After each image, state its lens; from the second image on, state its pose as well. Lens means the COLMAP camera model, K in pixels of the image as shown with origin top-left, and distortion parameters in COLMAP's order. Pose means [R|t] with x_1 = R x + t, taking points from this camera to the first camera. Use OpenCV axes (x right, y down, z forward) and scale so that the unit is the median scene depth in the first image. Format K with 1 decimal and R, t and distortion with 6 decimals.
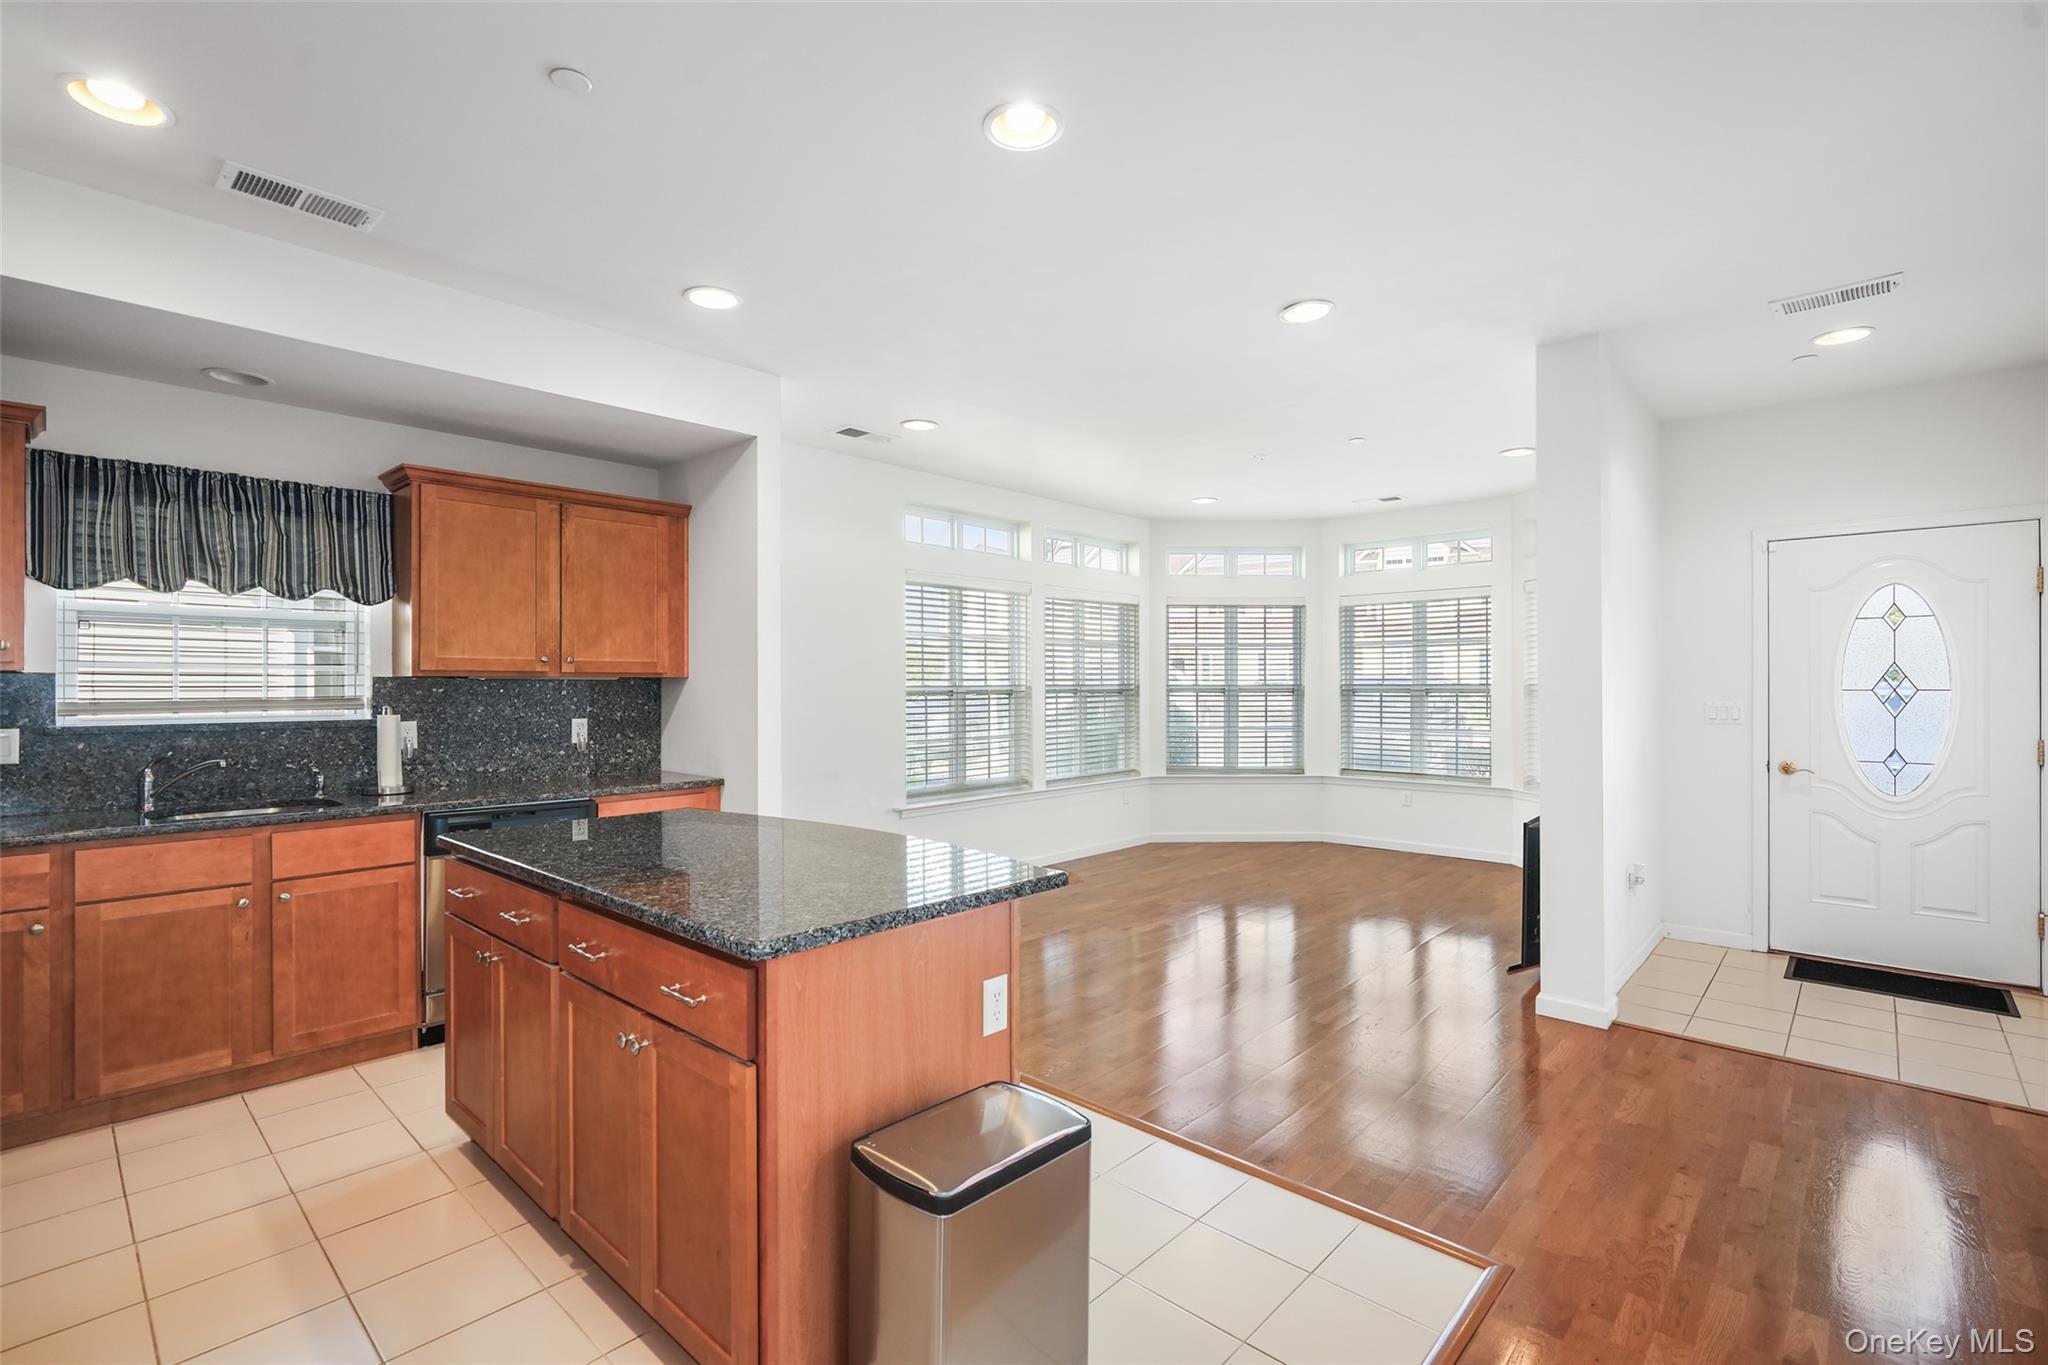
lens RADIAL K [[963.9, 0, 1024.0], [0, 963.9, 682.5], [0, 0, 1]] dist [-0.000303, -0.000014]
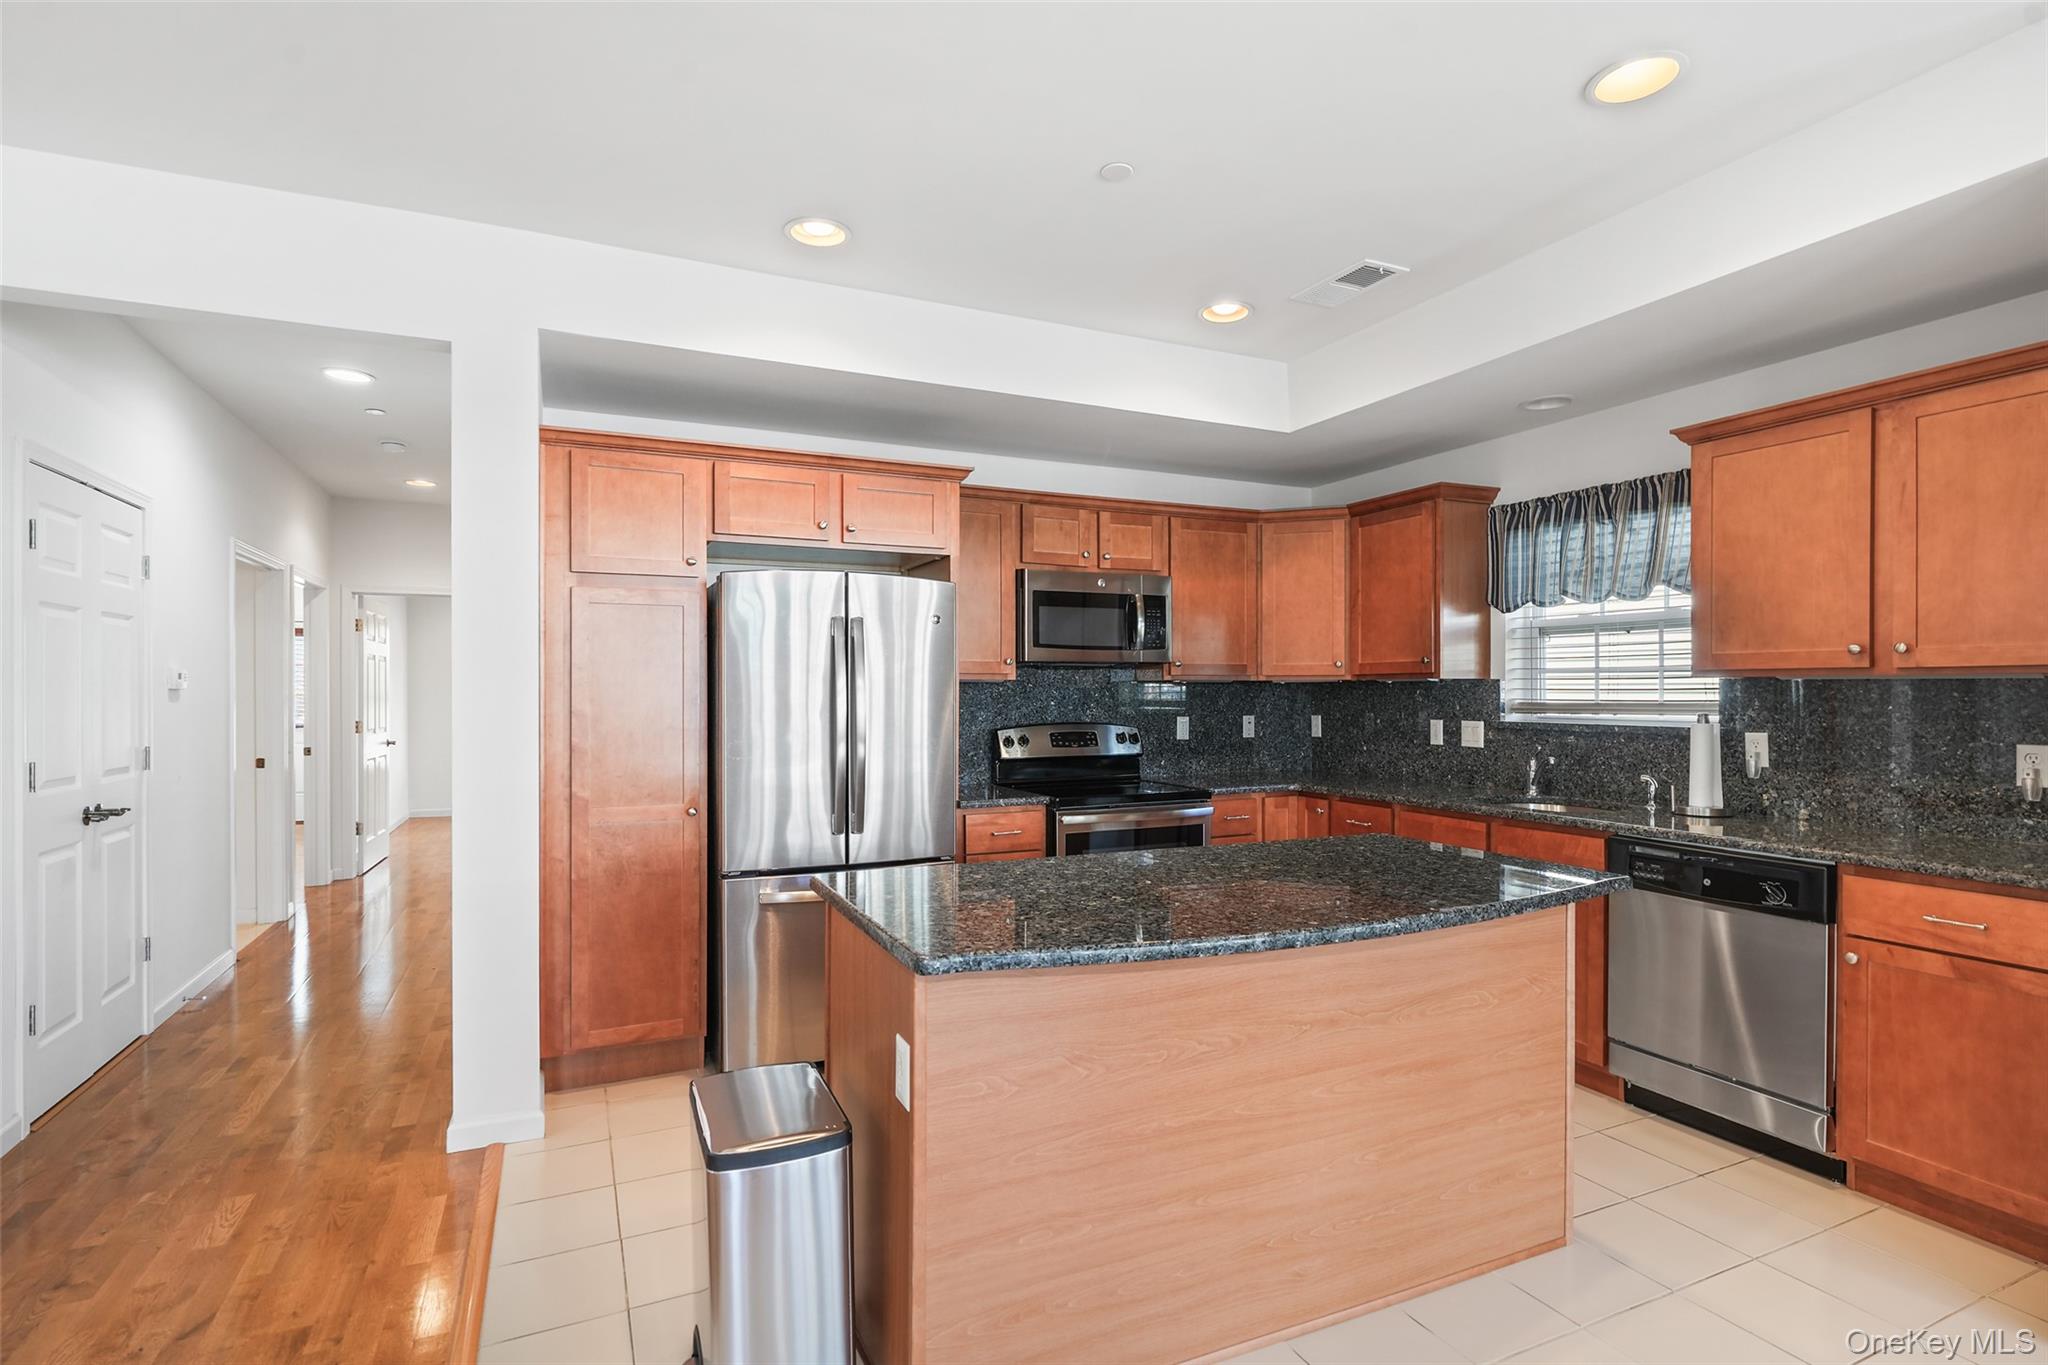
lens RADIAL K [[1005.1, 0, 1024.0], [0, 1005.1, 682.5], [0, 0, 1]] dist [0.000328, 0.000051]
pose [[-0.410945, -0.008926, -0.911616, 0.428604], [0.002072, 0.999940, -0.010725, 0.007404], [0.911658, -0.006296, -0.410902, 0.893095]]
